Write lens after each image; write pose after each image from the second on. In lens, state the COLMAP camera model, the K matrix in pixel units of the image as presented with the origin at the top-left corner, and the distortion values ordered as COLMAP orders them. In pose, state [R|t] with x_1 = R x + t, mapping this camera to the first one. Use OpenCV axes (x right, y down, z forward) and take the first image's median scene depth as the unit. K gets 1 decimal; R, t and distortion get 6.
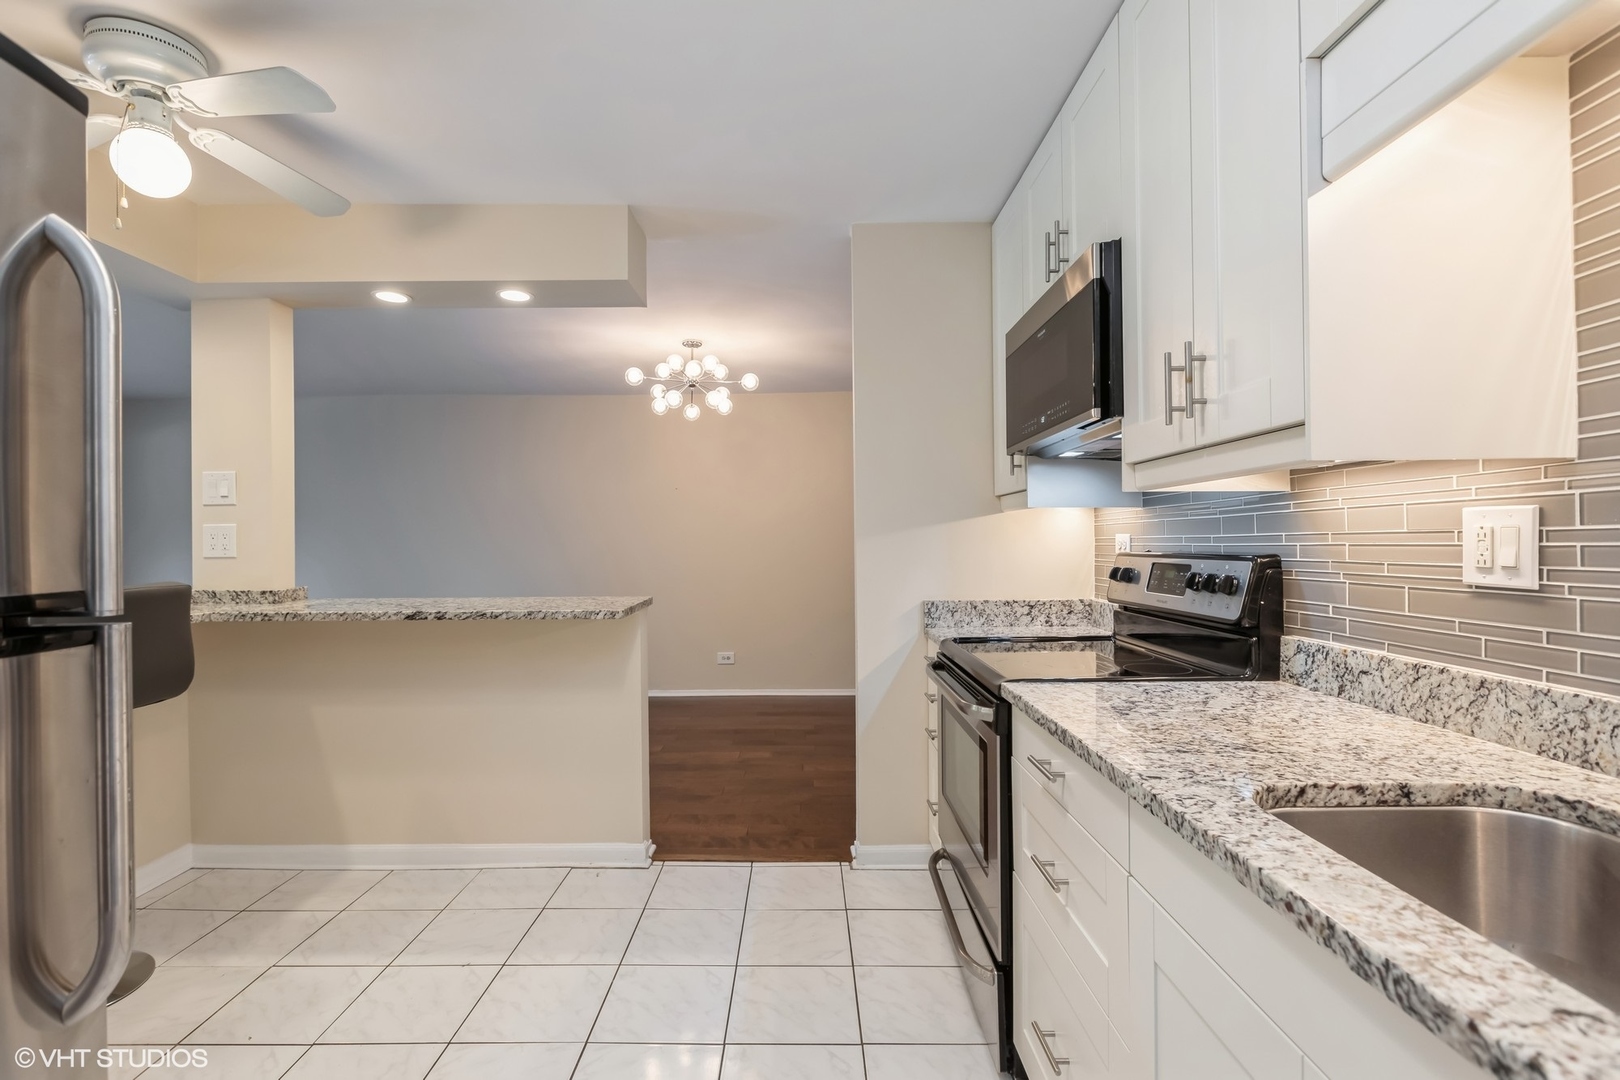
lens RADIAL K [[751.0, 0, 805.4], [0, 751.0, 542.8], [0, 0, 1]] dist [0.006074, -0.000080]
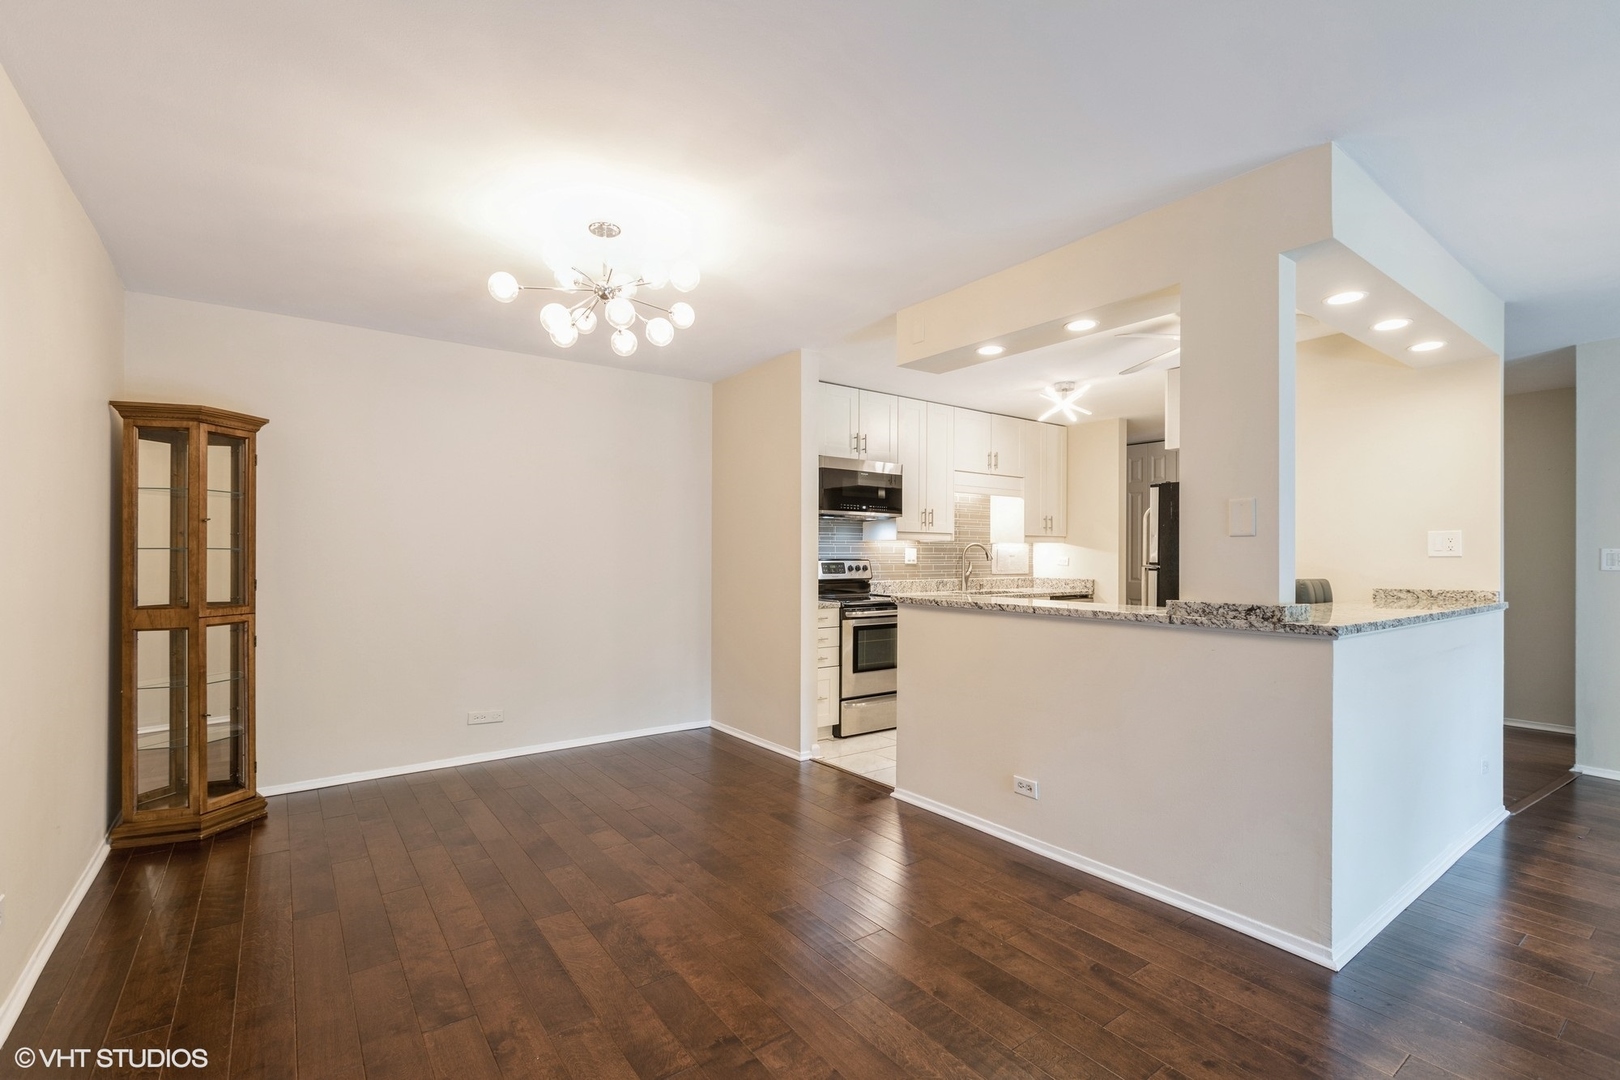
lens RADIAL K [[719.7, 0, 797.4], [0, 719.7, 544.9], [0, 0, 1]] dist [-0.008673, 0.002124]
pose [[-0.585584, 0.014458, 0.810483, -2.613921], [-0.001941, 0.999813, -0.019238, 0.023299], [-0.810610, -0.012838, -0.585446, 4.421636]]
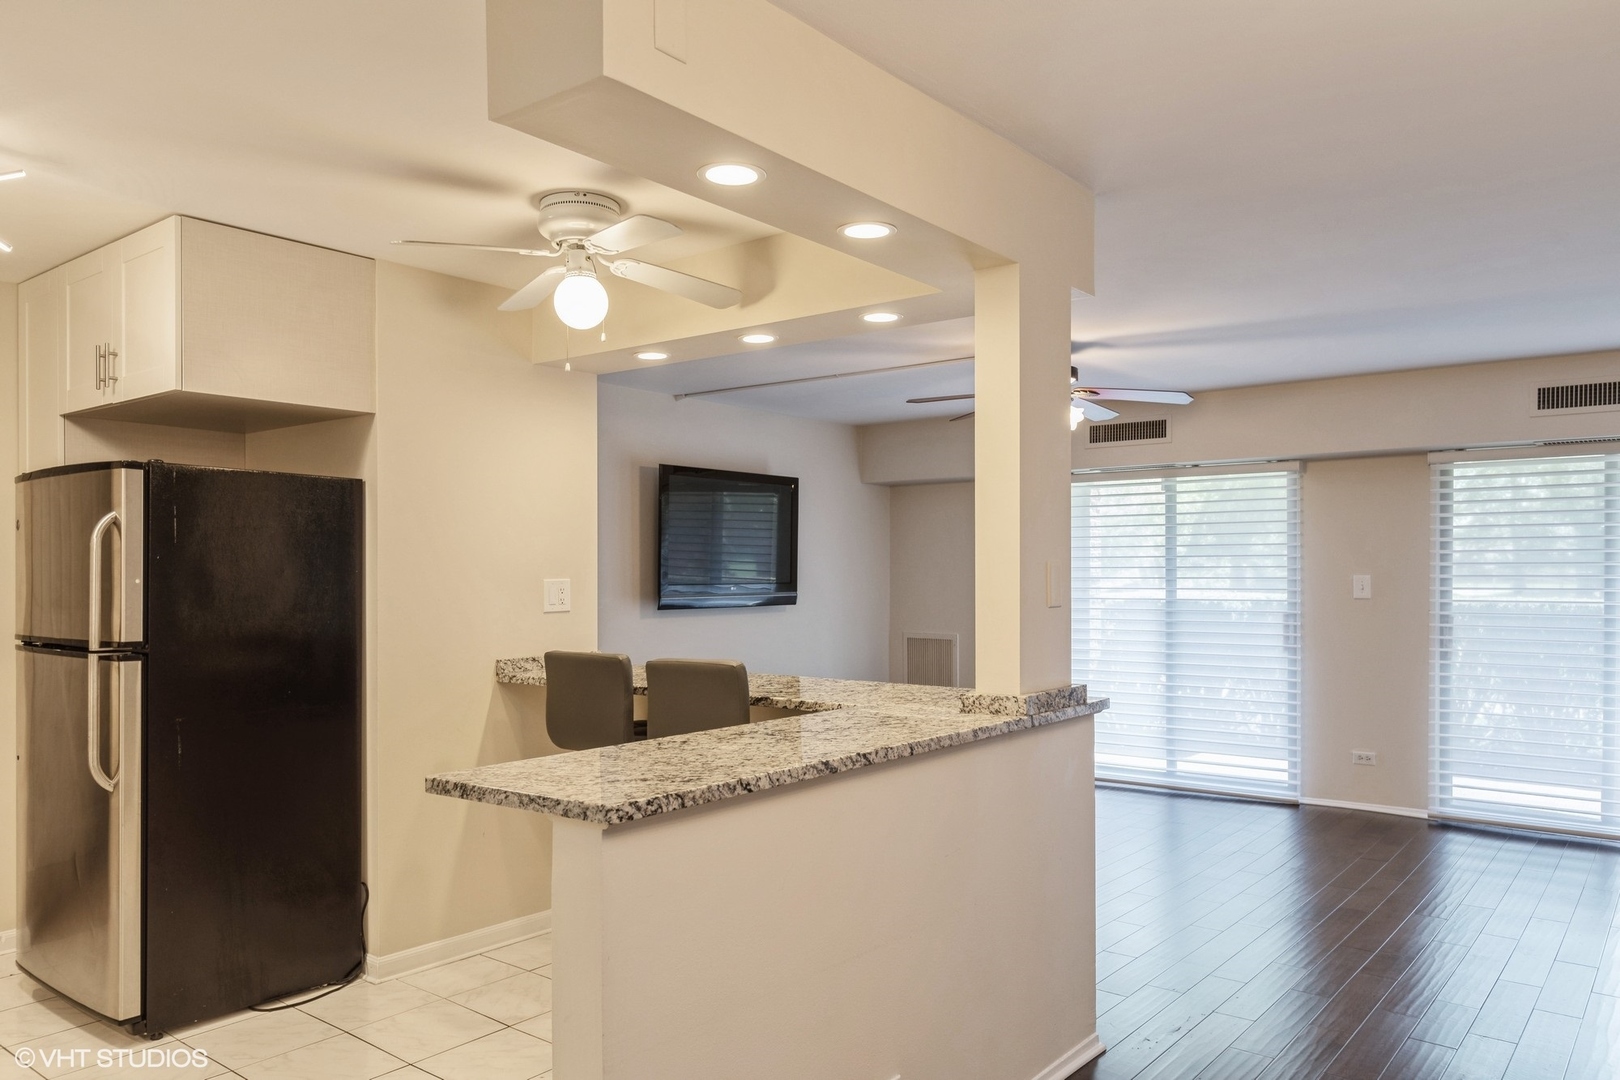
lens RADIAL K [[1137.0, 0, 809.6], [0, 1137.0, 553.8], [0, 0, 1]] dist [-0.003521, 0.001045]
pose [[-0.622530, -0.005222, -0.782578, 0.480018], [0.006086, 0.999915, -0.011513, -0.125005], [0.782572, -0.011931, -0.622446, 3.496814]]
